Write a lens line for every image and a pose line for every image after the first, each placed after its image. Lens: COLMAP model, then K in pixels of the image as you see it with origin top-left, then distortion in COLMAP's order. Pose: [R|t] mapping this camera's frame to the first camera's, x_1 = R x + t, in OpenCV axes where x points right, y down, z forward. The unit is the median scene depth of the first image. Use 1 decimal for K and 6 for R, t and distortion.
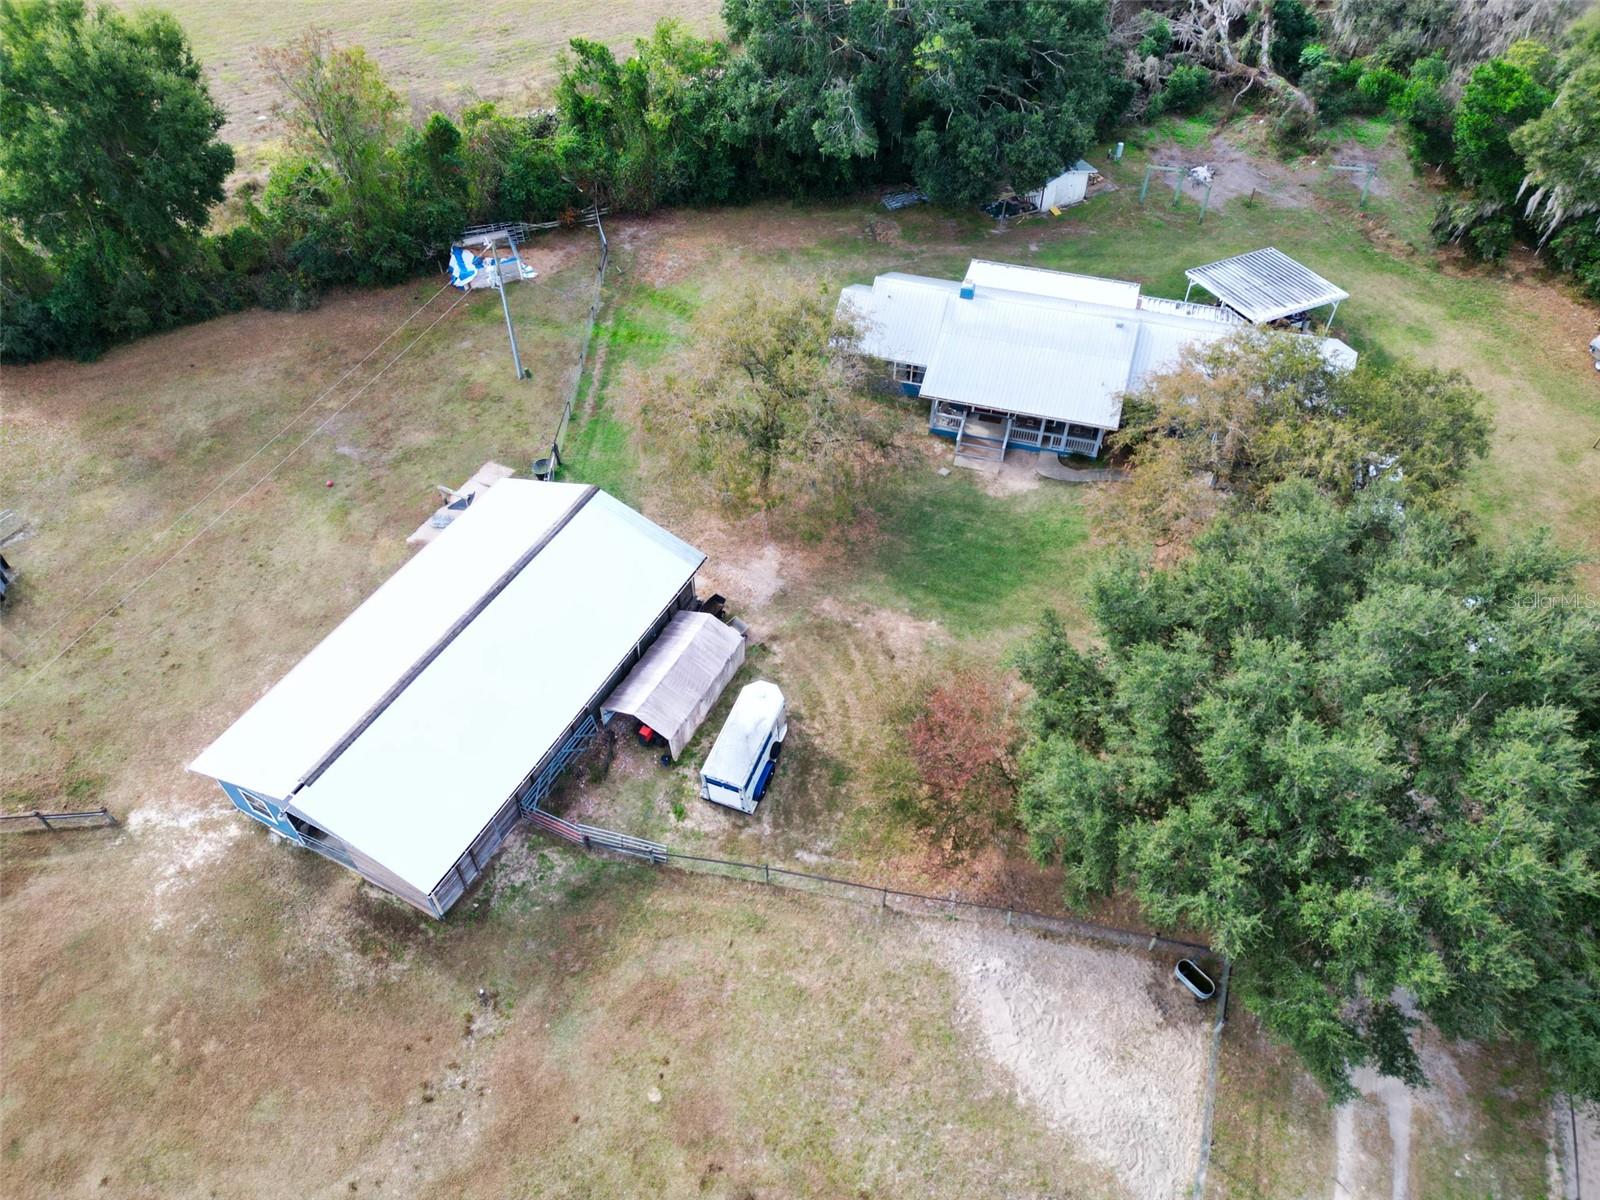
lens RADIAL K [[1112.7, 0, 796.7], [0, 1112.7, 602.7], [0, 0, 1]] dist [0.073752, -0.067540]
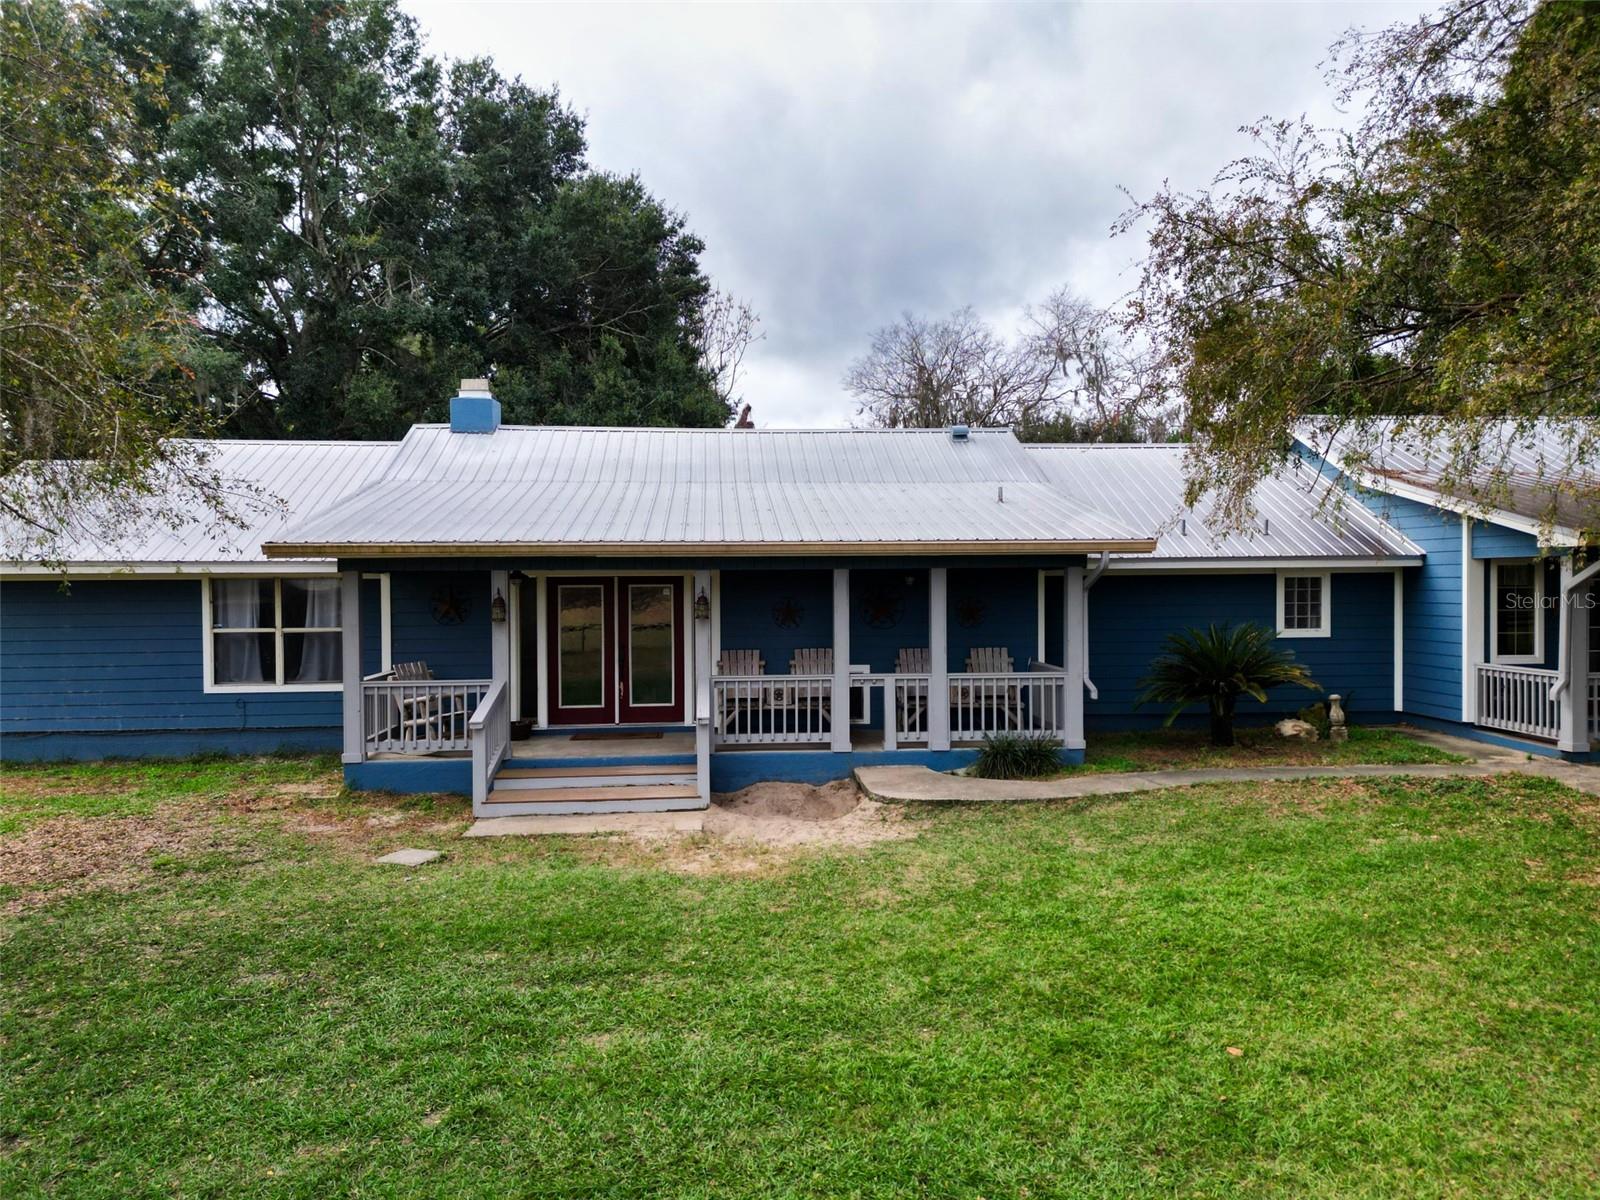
lens RADIAL K [[1142.3, 0, 792.5], [0, 1142.3, 600.0], [0, 0, 1]] dist [0.085085, -0.087948]
pose [[0.934868, -0.010883, 0.354827, 0.124384], [0.266338, 0.682334, -0.680797, -0.002699], [-0.234702, 0.730960, 0.640791, 0.837660]]
